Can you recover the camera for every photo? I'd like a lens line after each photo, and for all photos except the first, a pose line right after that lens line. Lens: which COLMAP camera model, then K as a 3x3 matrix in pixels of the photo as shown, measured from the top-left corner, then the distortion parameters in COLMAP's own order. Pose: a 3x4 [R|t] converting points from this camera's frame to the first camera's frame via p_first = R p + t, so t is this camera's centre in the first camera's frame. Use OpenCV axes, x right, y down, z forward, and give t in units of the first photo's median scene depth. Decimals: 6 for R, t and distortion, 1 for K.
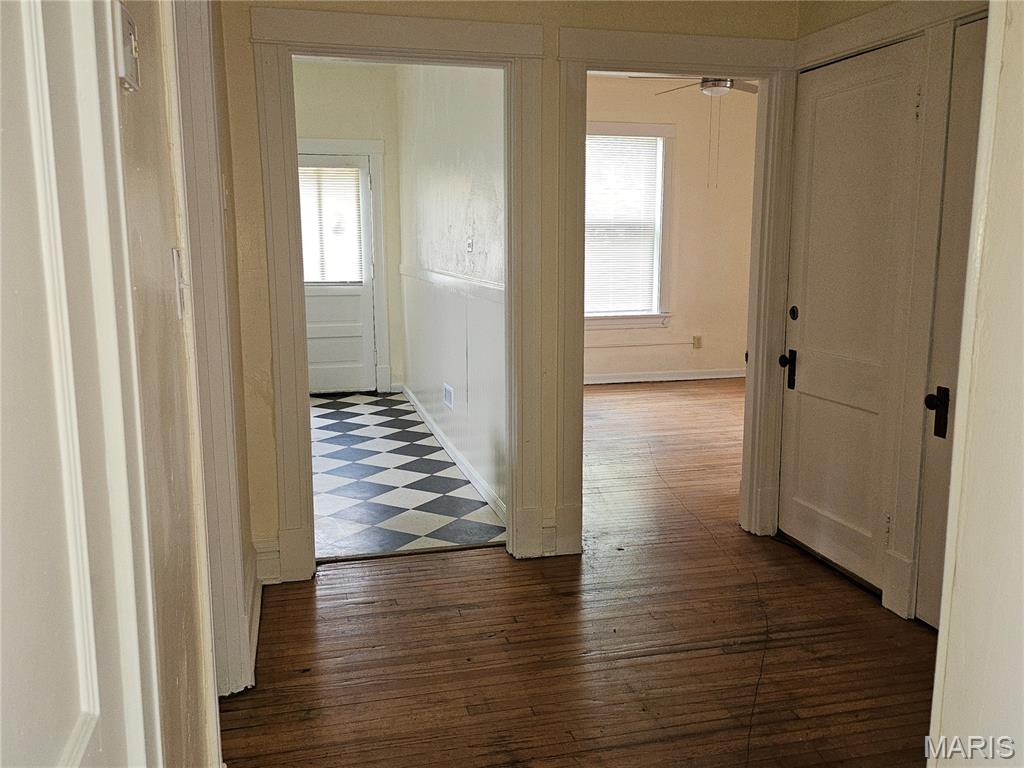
lens RADIAL K [[857.3, 0, 509.8], [0, 857.3, 387.1], [0, 0, 1]] dist [0.062889, -0.072656]
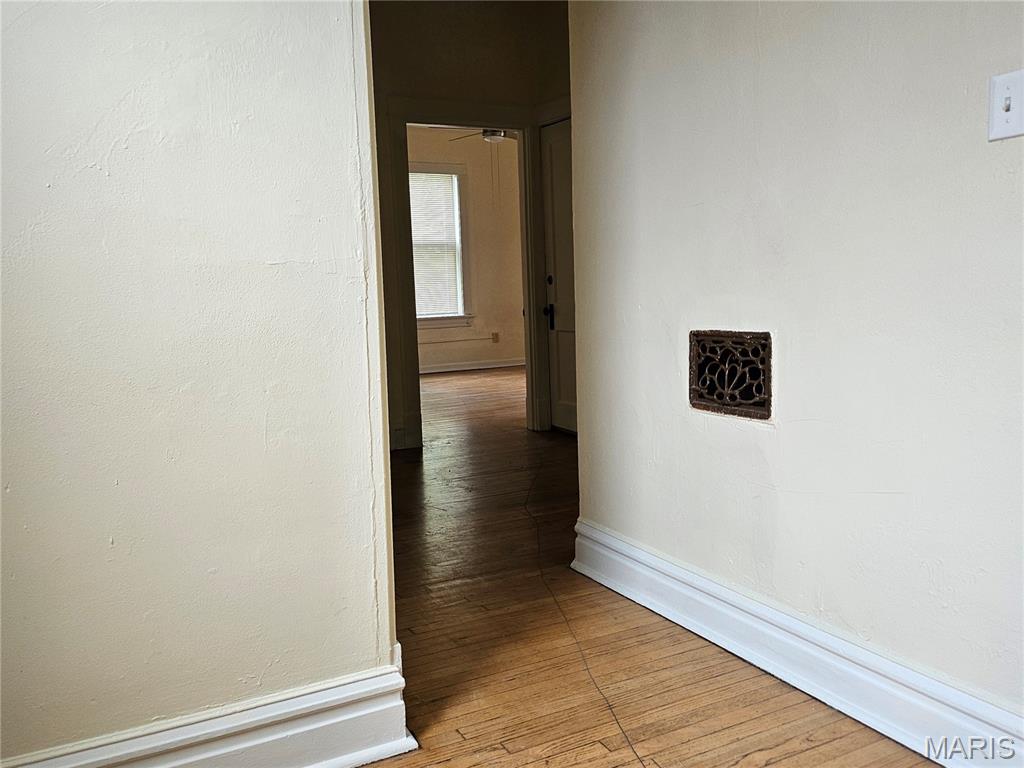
lens RADIAL K [[857.3, 0, 515.6], [0, 857.3, 381.9], [0, 0, 1]] dist [0.062889, -0.072656]
pose [[0.971910, -0.056724, 0.228415, -0.056361], [0.069907, 0.996298, -0.050035, 0.104417], [-0.224731, 0.064597, 0.972277, -0.288264]]
